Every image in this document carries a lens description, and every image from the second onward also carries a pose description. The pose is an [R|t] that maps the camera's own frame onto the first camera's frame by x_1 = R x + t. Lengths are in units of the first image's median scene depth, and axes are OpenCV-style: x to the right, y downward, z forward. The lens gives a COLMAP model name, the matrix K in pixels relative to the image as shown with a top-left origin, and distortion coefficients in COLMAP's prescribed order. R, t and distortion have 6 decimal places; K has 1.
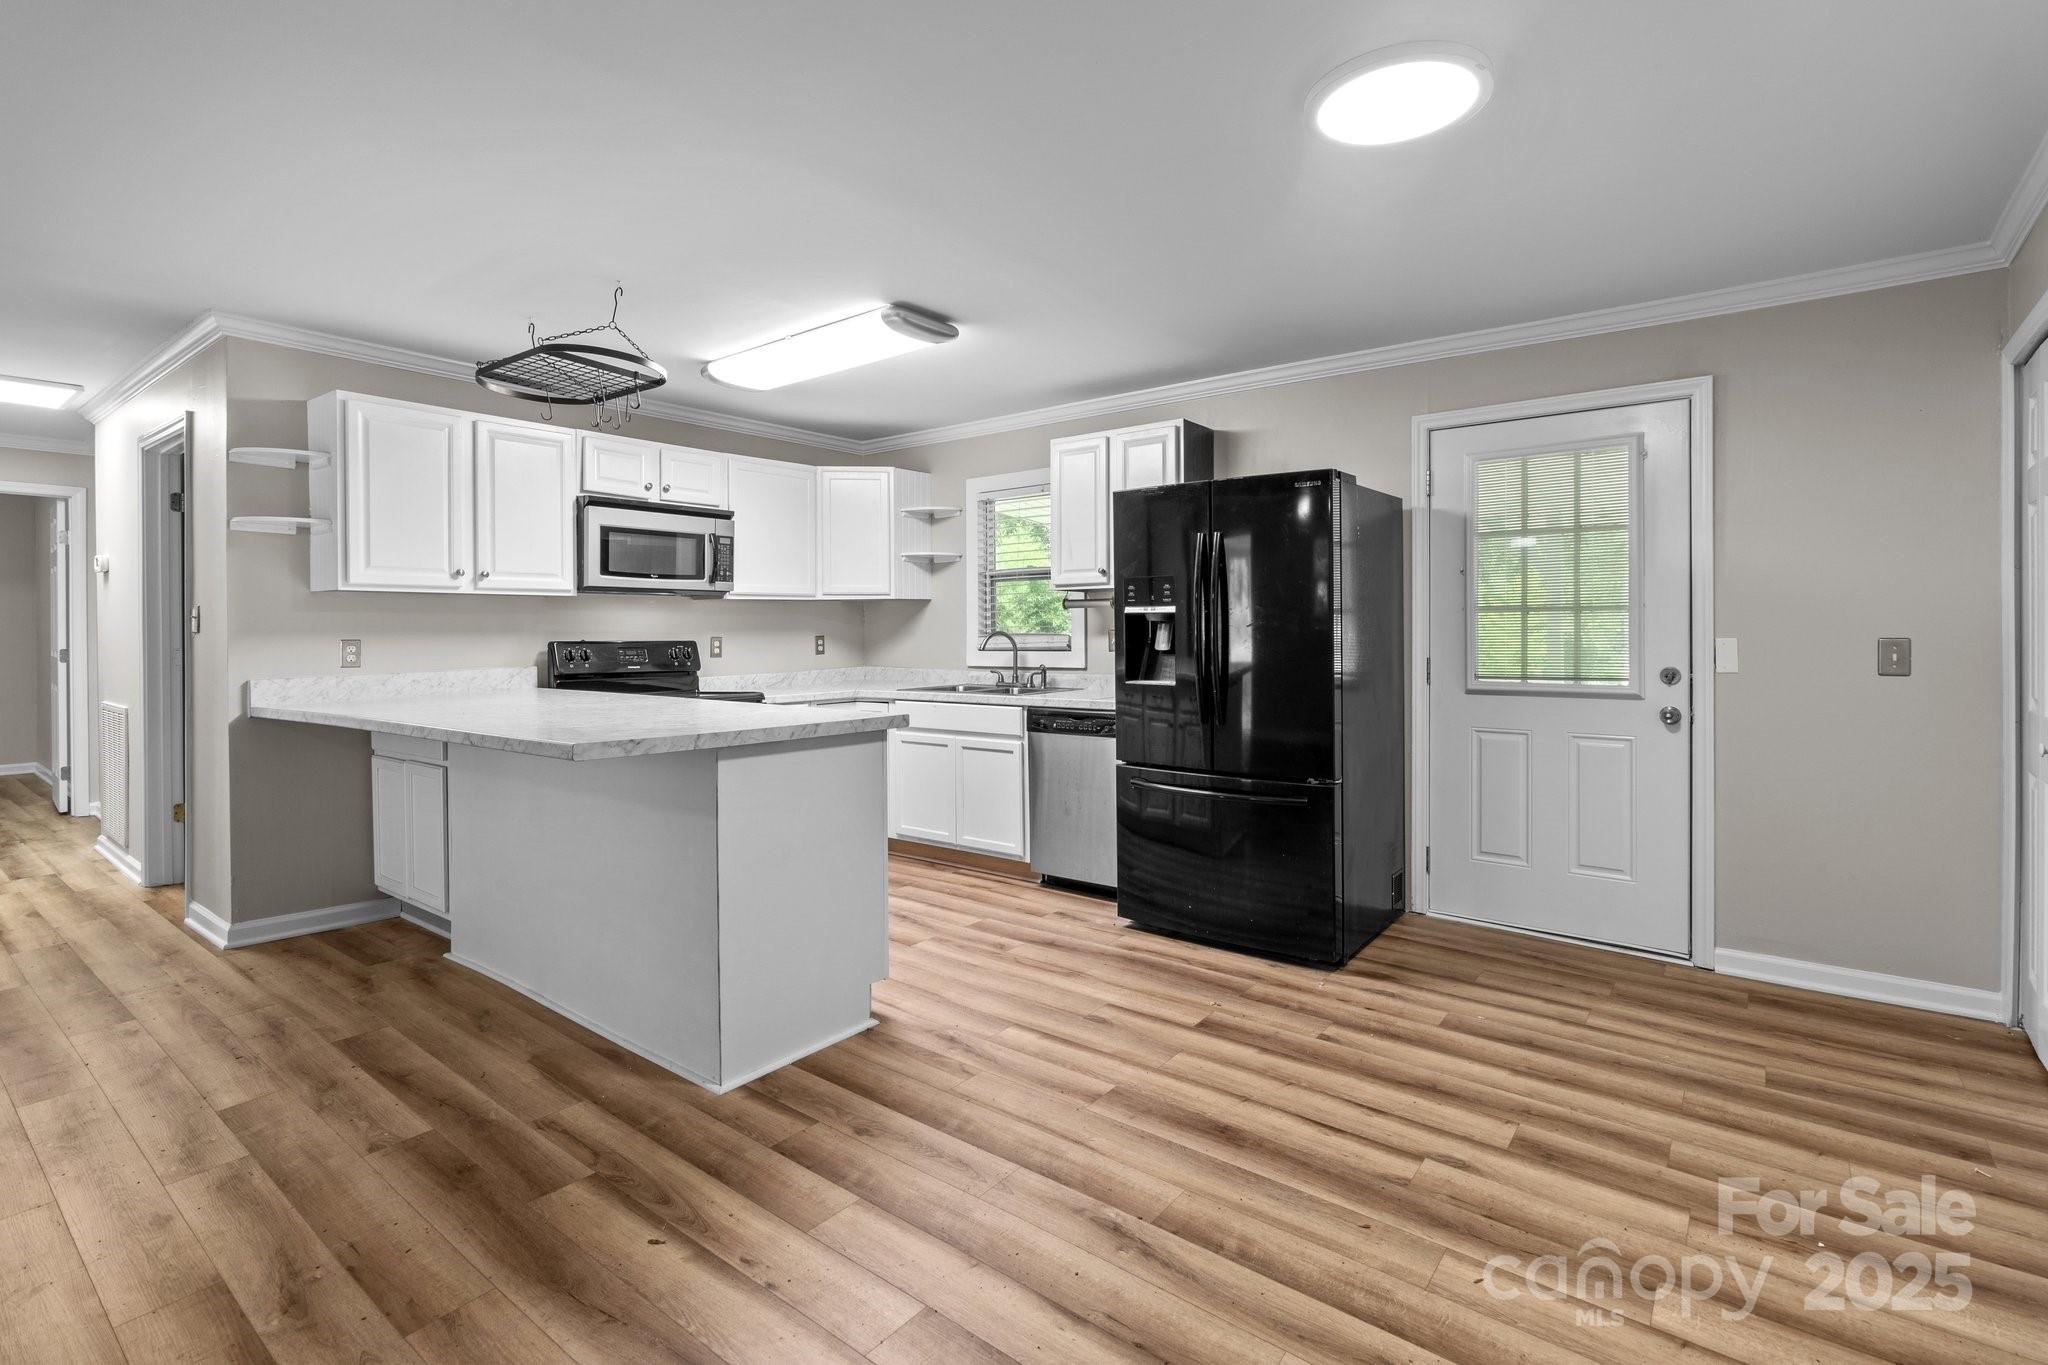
lens RADIAL K [[956.1, 0, 1053.5], [0, 956.1, 628.9], [0, 0, 1]] dist [-0.002848, 0.000328]
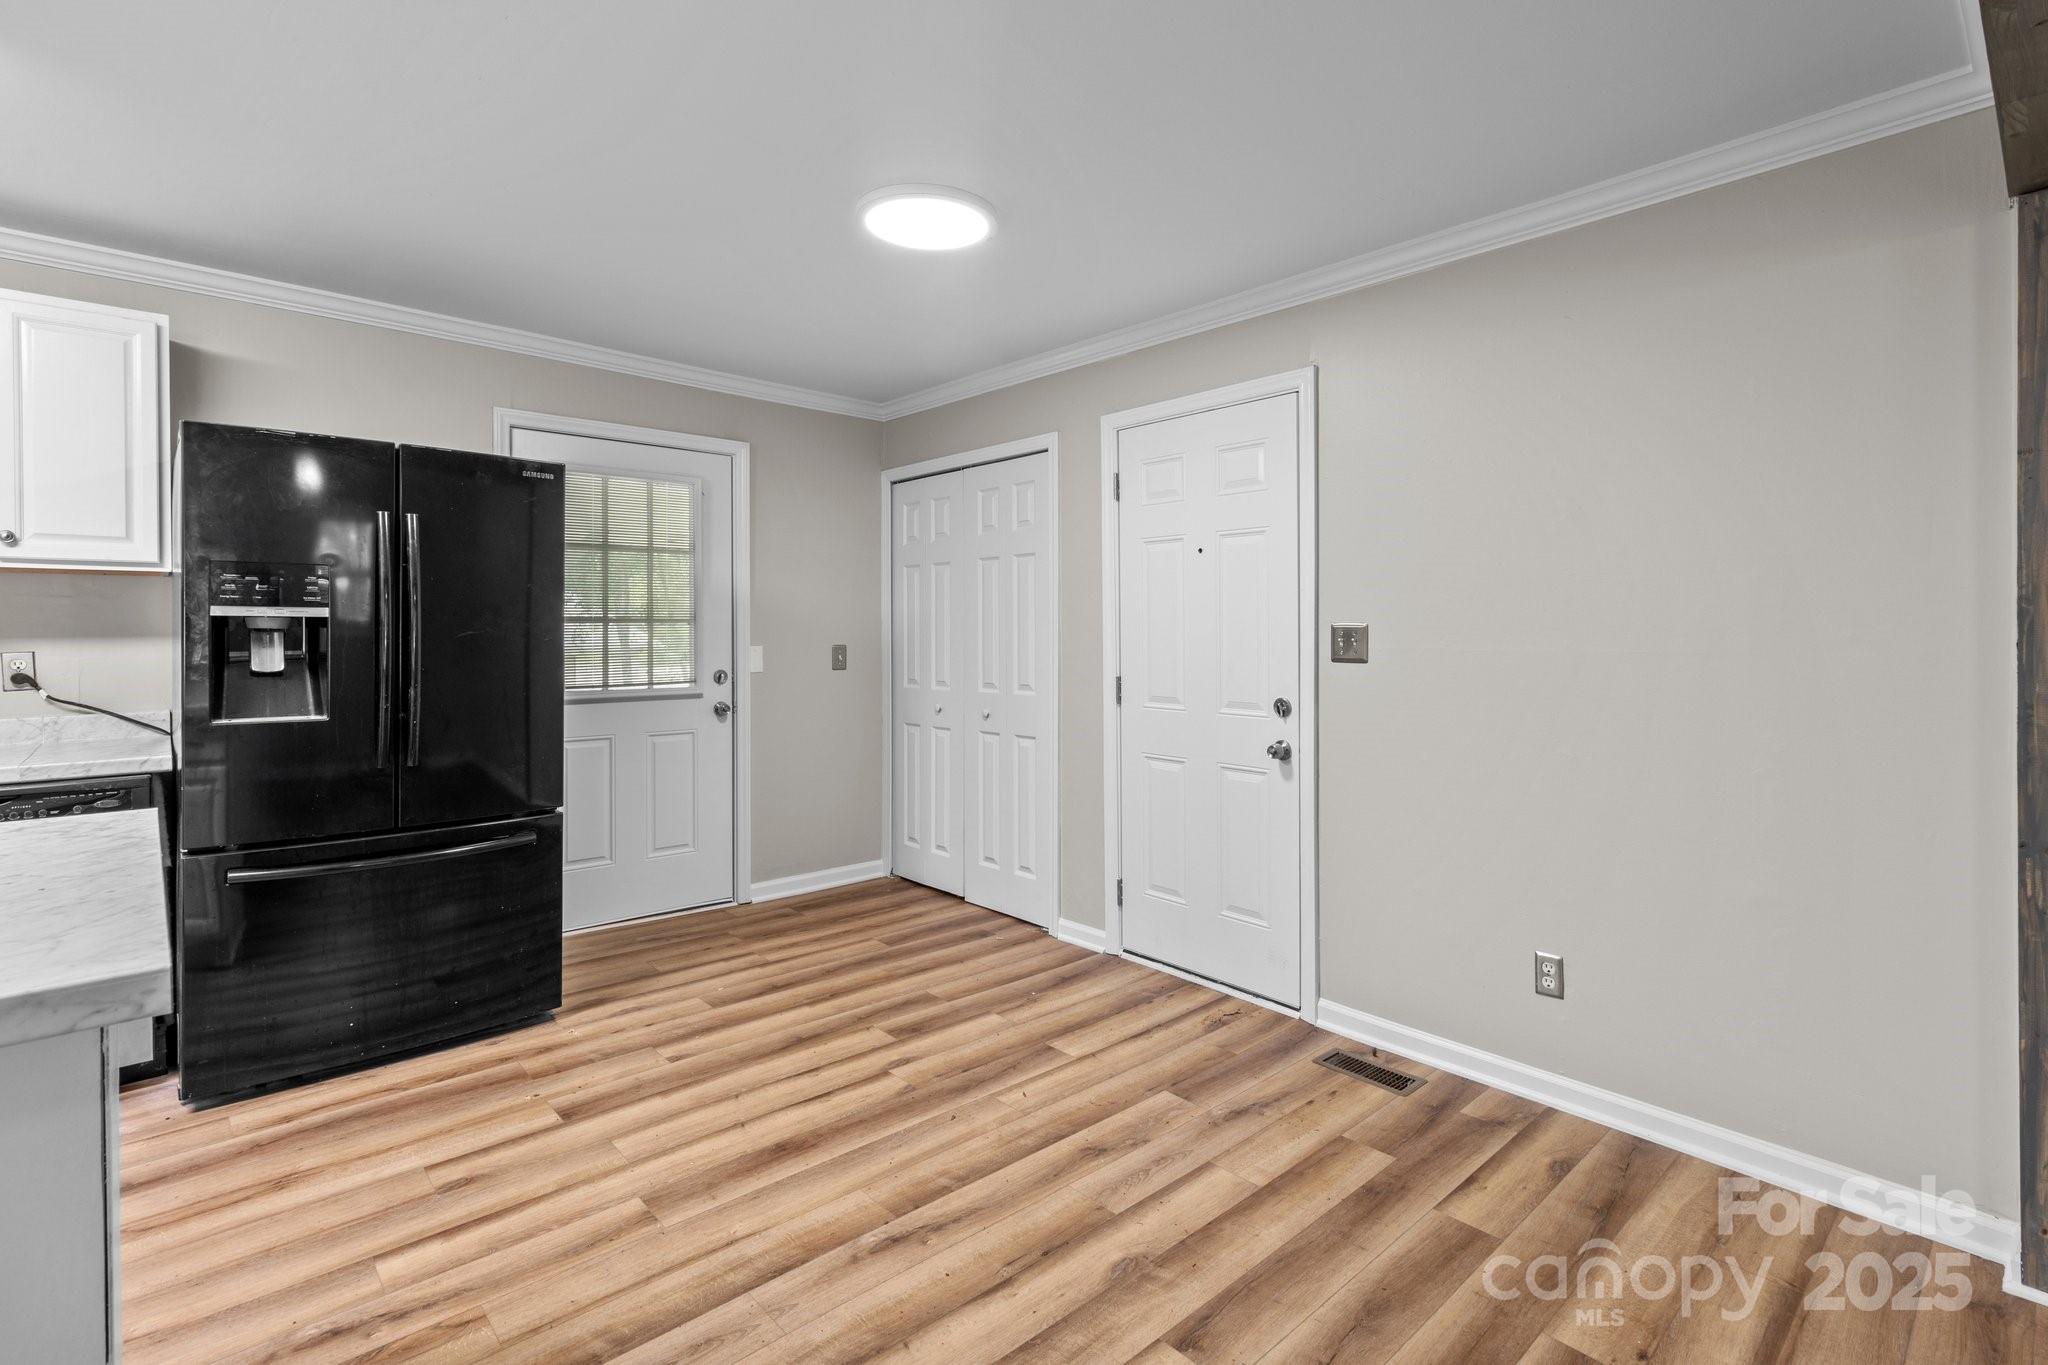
lens RADIAL K [[956.1, 0, 1041.8], [0, 956.1, 633.5], [0, 0, 1]] dist [-0.002848, 0.000328]
pose [[0.167695, 0.002745, 0.985835, -0.456629], [-0.002807, 0.999993, -0.002307, -0.004733], [-0.985835, -0.002380, 0.167702, 0.343949]]
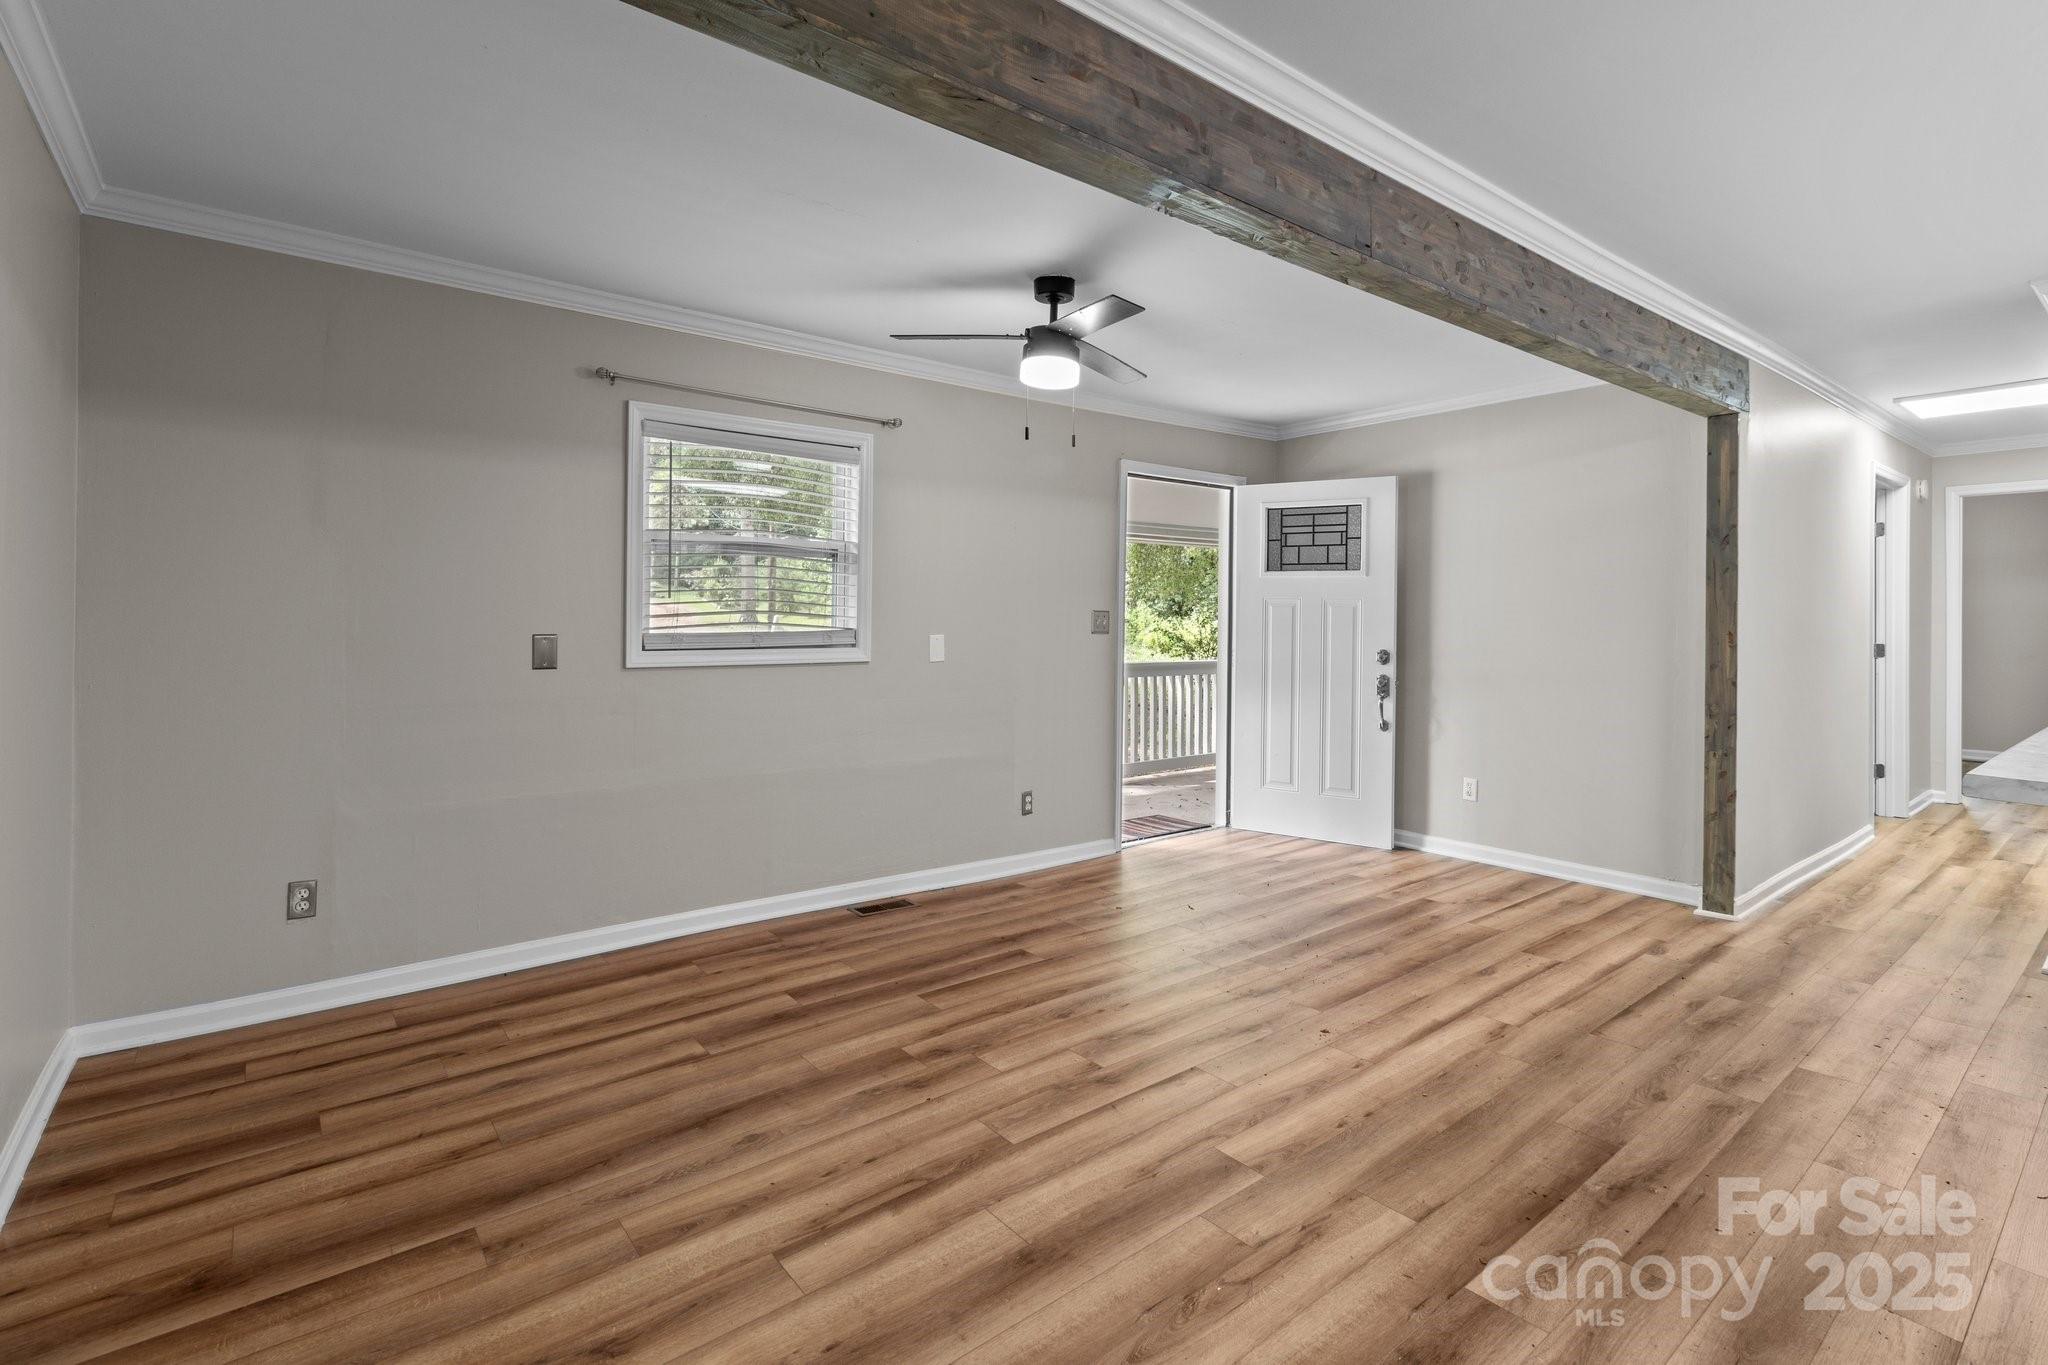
lens RADIAL K [[956.1, 0, 1038.1], [0, 956.1, 612.0], [0, 0, 1]] dist [-0.002848, 0.000328]
pose [[-0.236270, -0.000629, -0.971687, 0.242085], [-0.009682, 0.999952, 0.001707, -0.004725], [0.971639, 0.009811, -0.236265, 0.255184]]
